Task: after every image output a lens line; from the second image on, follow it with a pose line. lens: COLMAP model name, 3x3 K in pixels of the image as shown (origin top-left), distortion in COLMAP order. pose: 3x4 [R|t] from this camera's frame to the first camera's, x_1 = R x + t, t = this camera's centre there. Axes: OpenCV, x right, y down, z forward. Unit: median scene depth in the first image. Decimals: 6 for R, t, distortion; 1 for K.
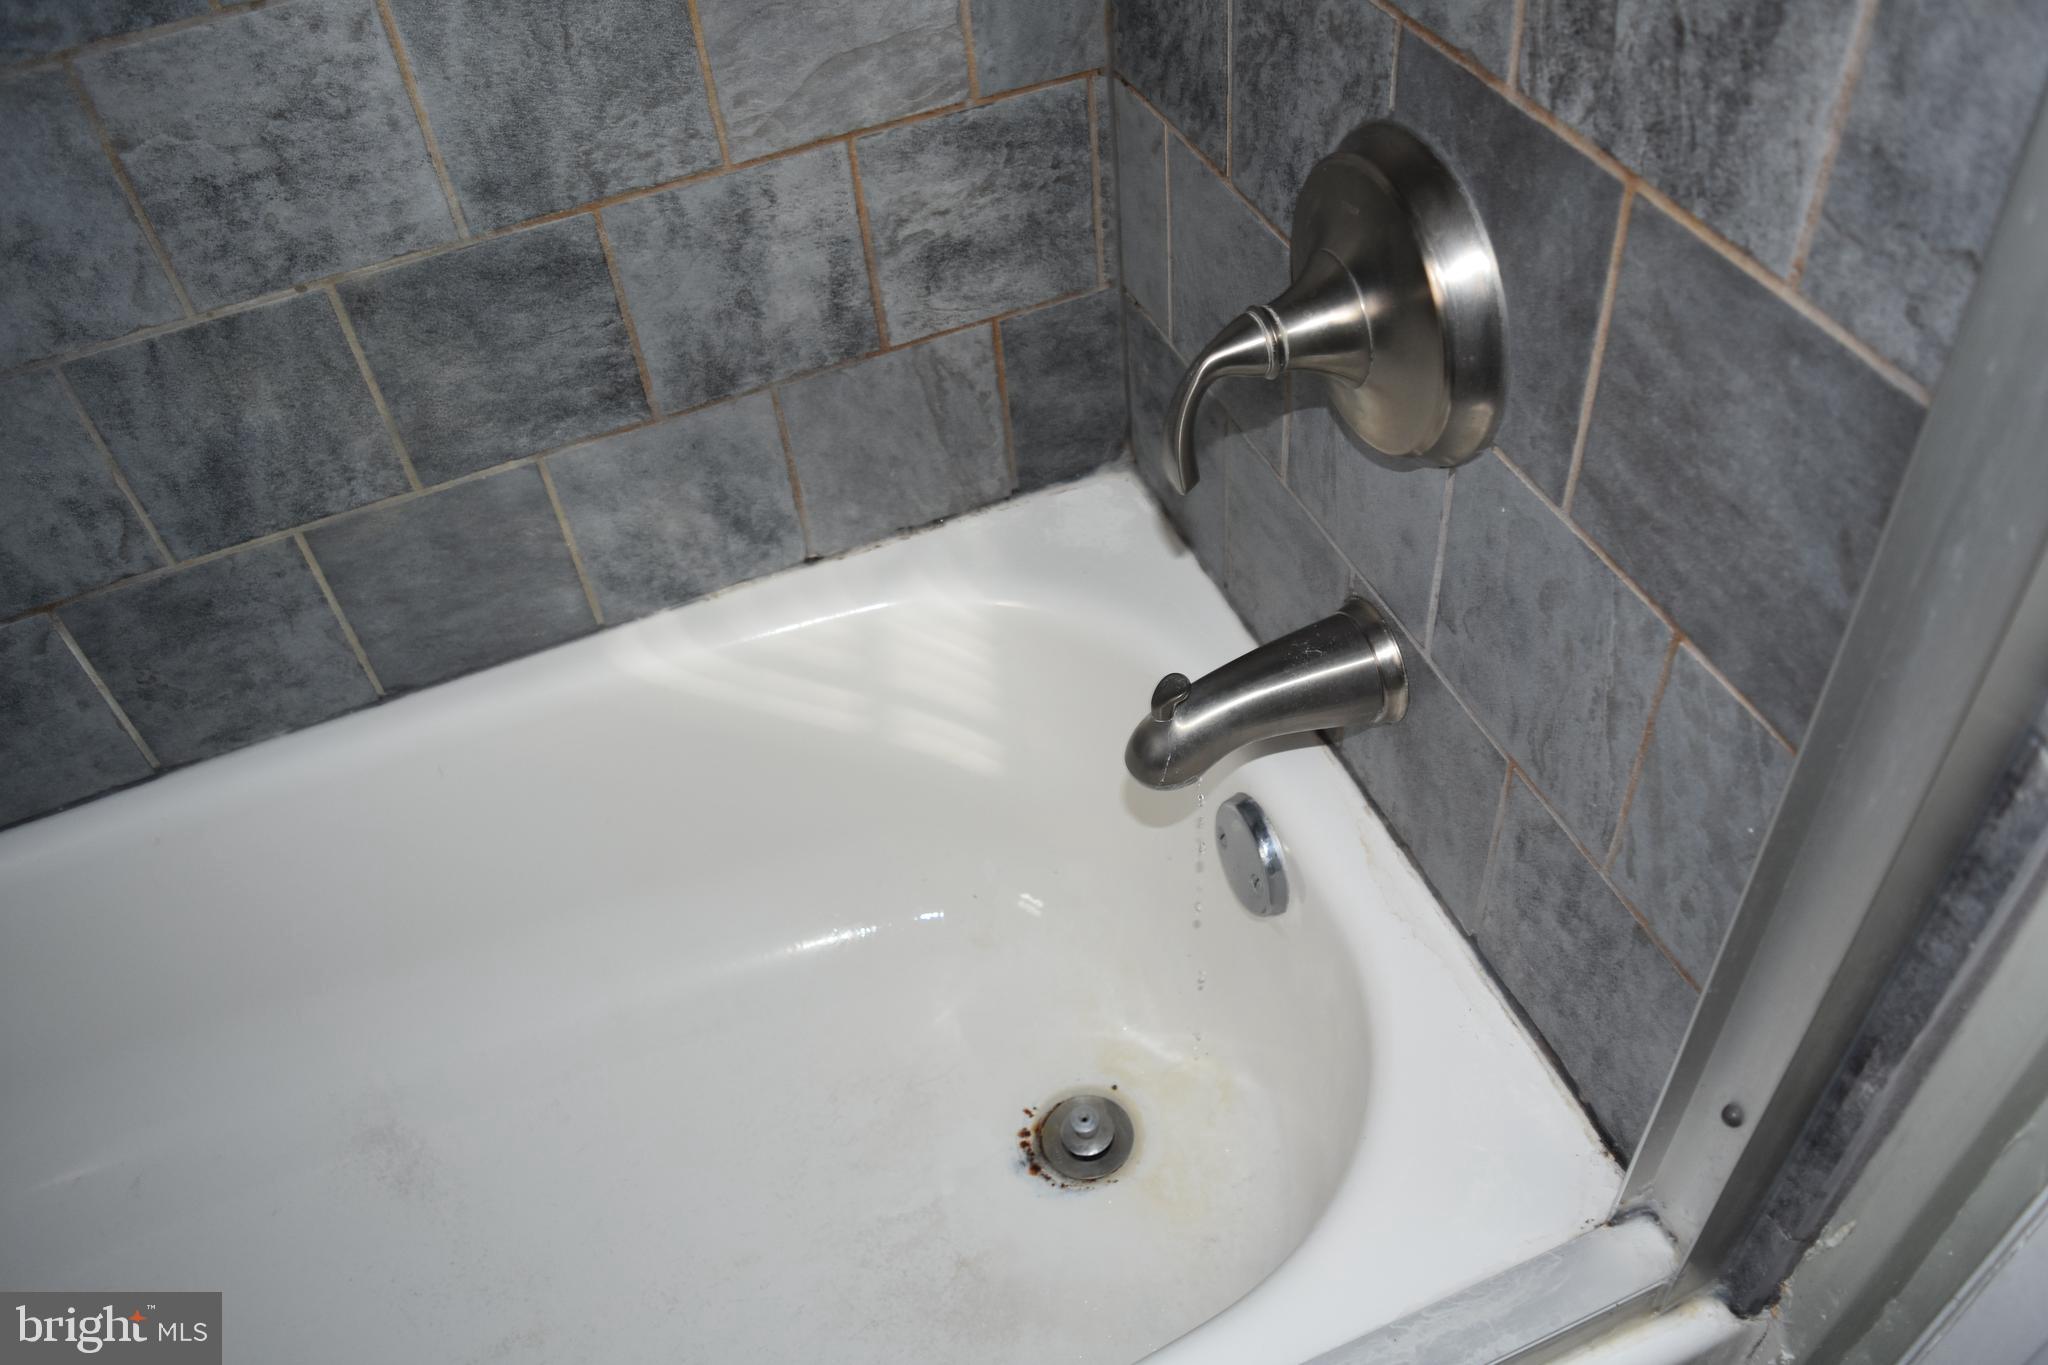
lens RADIAL K [[1604.1, 0, 1023.1], [0, 1604.1, 661.9], [0, 0, 1]] dist [-0.088931, 0.023184]
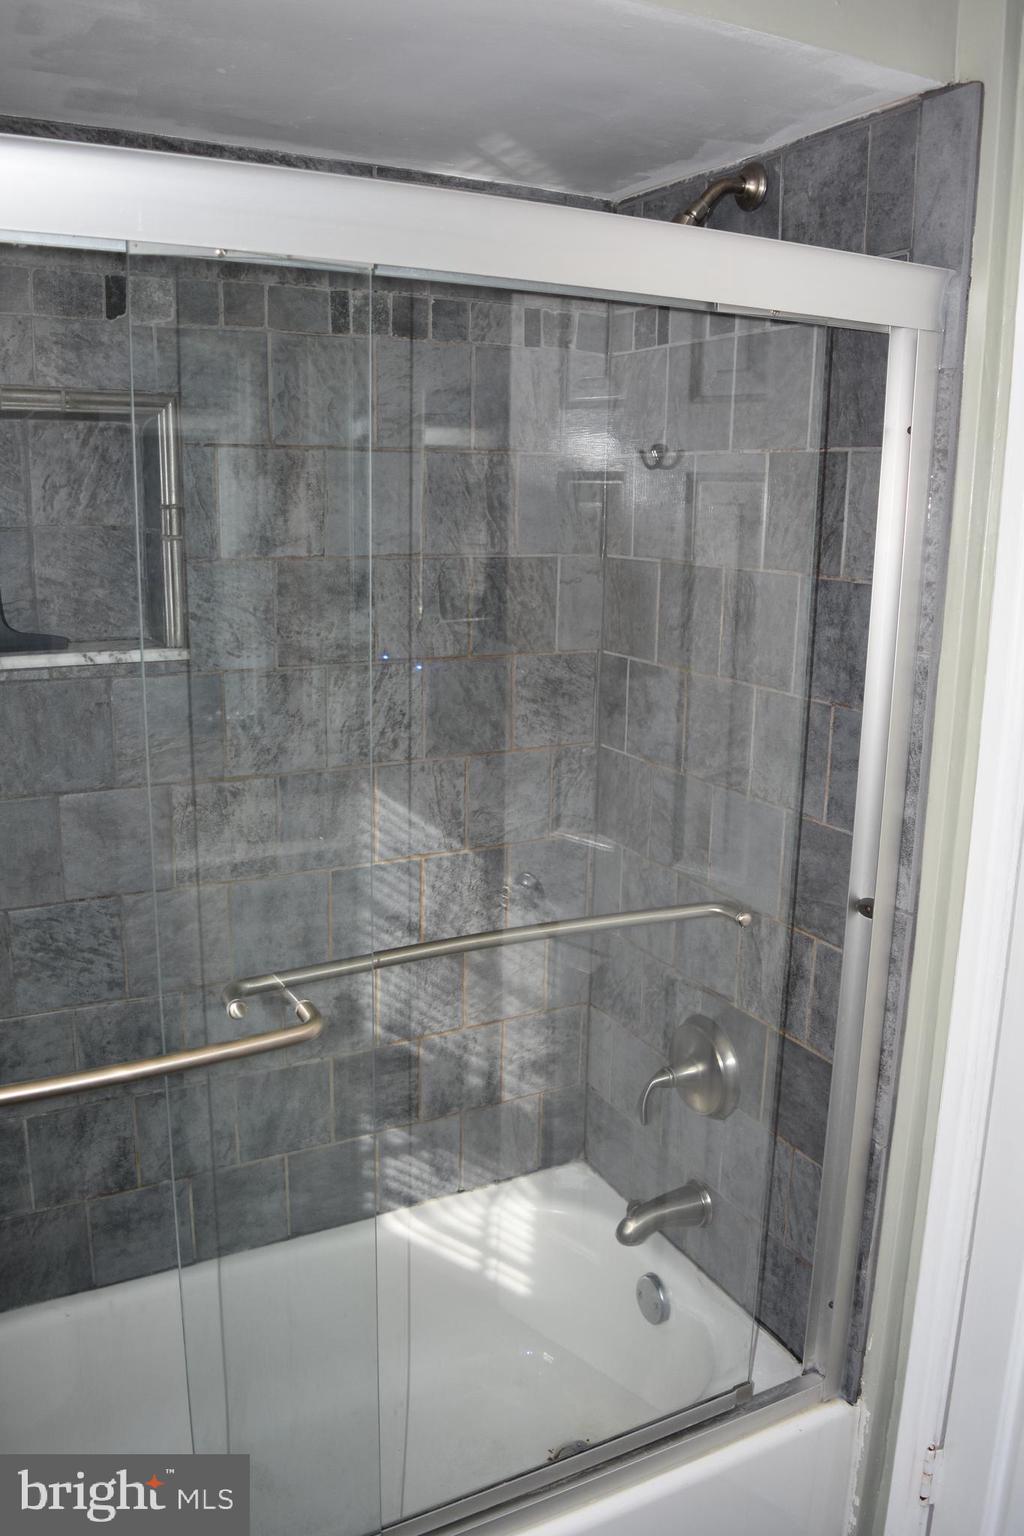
lens RADIAL K [[1203.1, 0, 515.0], [0, 1203.1, 769.9], [0, 0, 1]] dist [-0.088931, 0.023184]
pose [[0.987795, 0.073428, 0.137368, -0.387597], [0.013101, 0.839620, -0.543017, 0.427747], [-0.155209, 0.538189, 0.828410, -0.957165]]
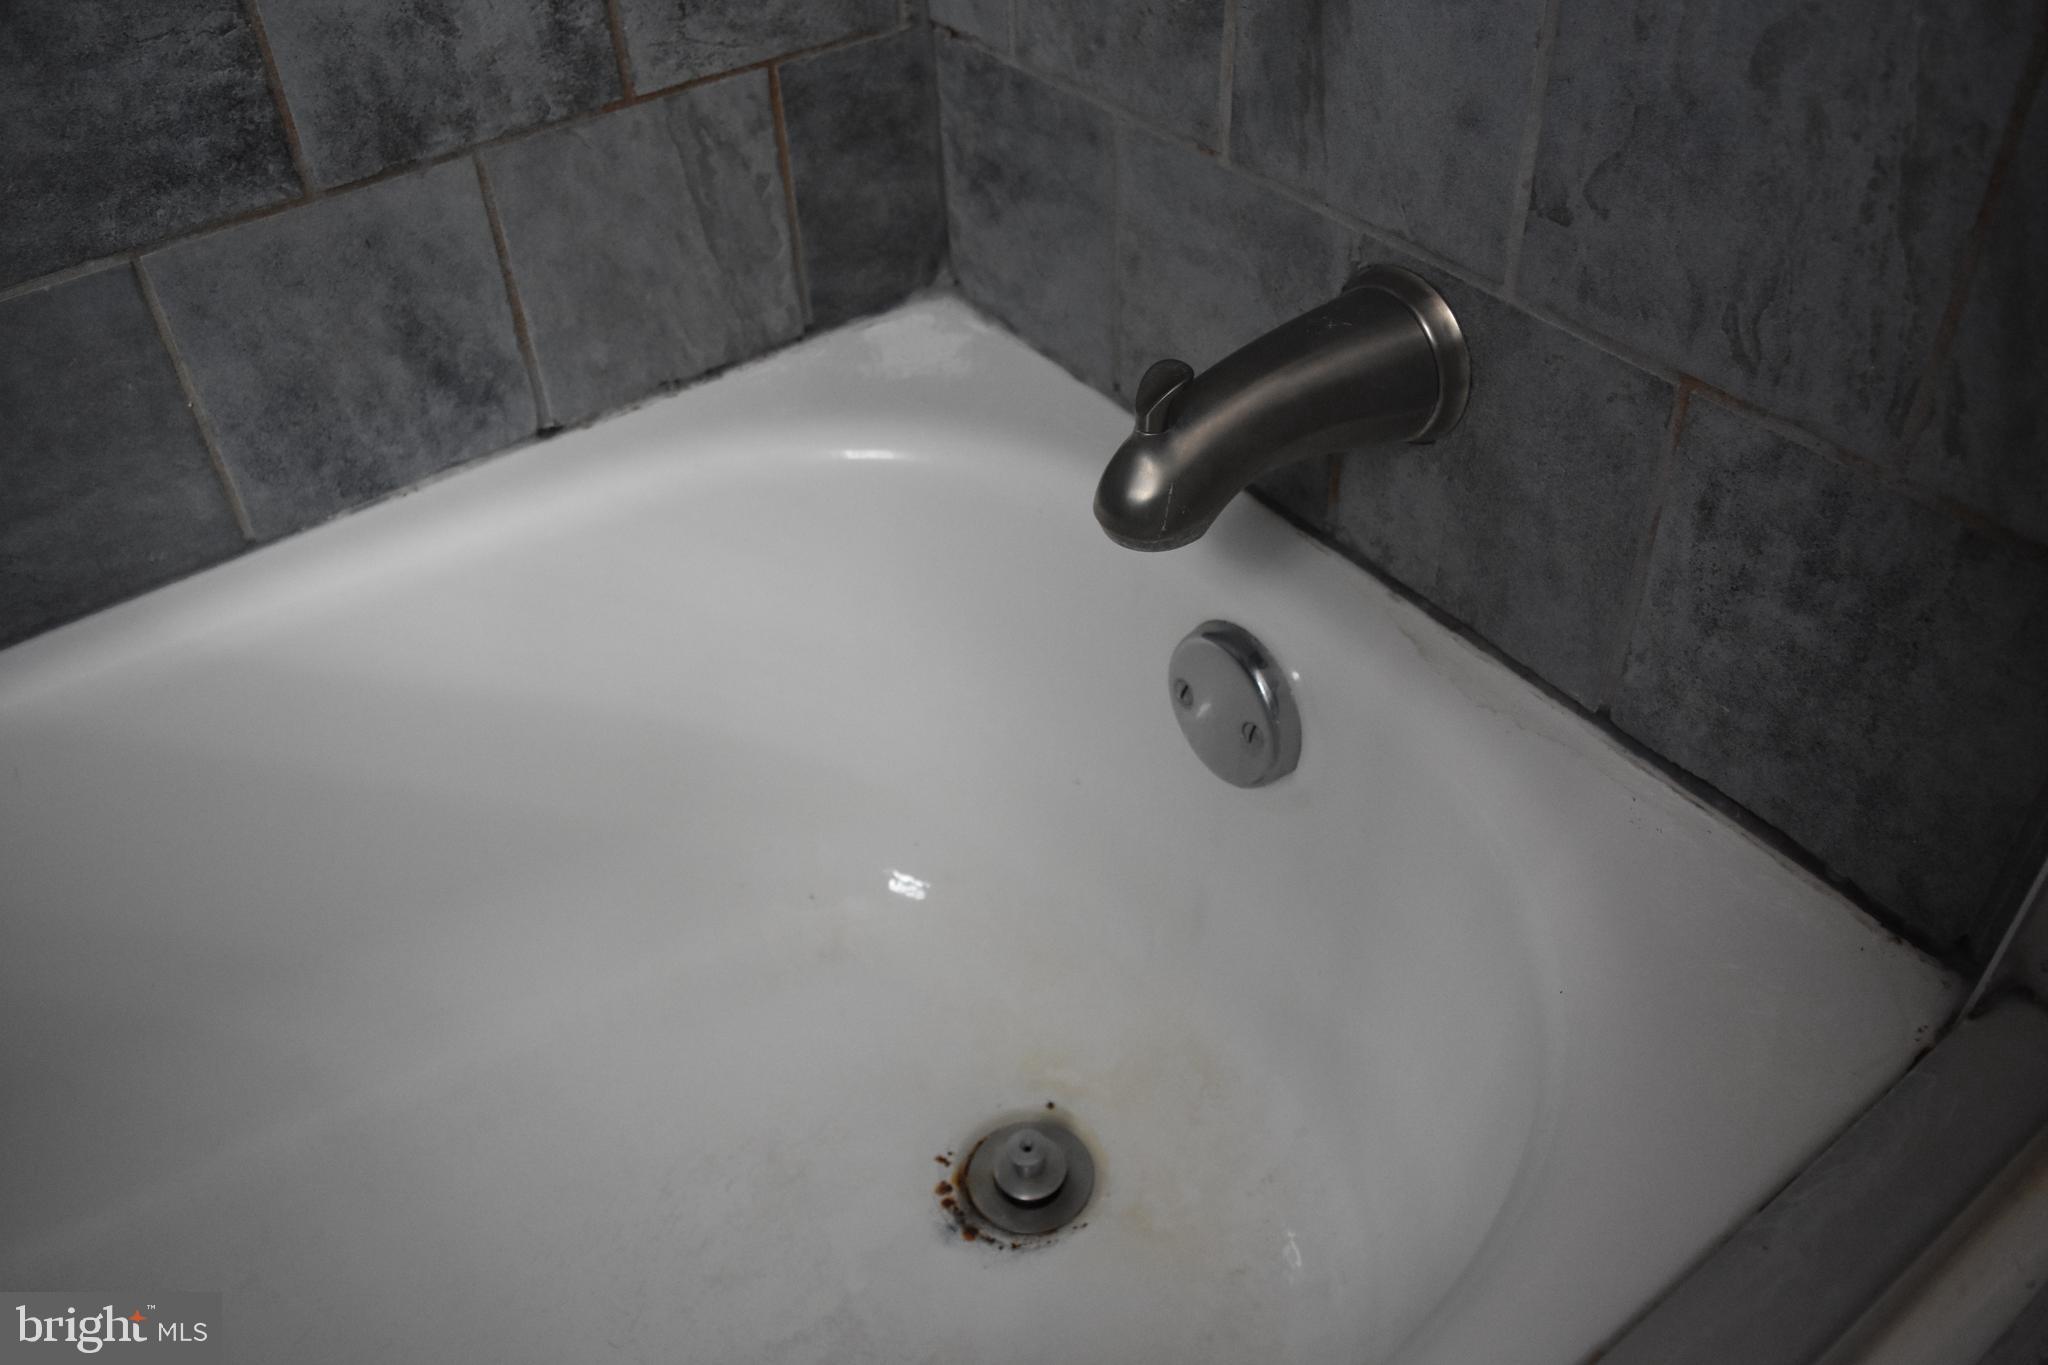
lens RADIAL K [[1604.1, 0, 1017.3], [0, 1604.1, 664.1], [0, 0, 1]] dist [-0.088931, 0.023184]
pose [[0.968862, -0.126043, 0.213117, -0.103933], [0.148424, 0.984593, -0.092447, 0.154431], [-0.198182, 0.121200, 0.972643, 0.306951]]
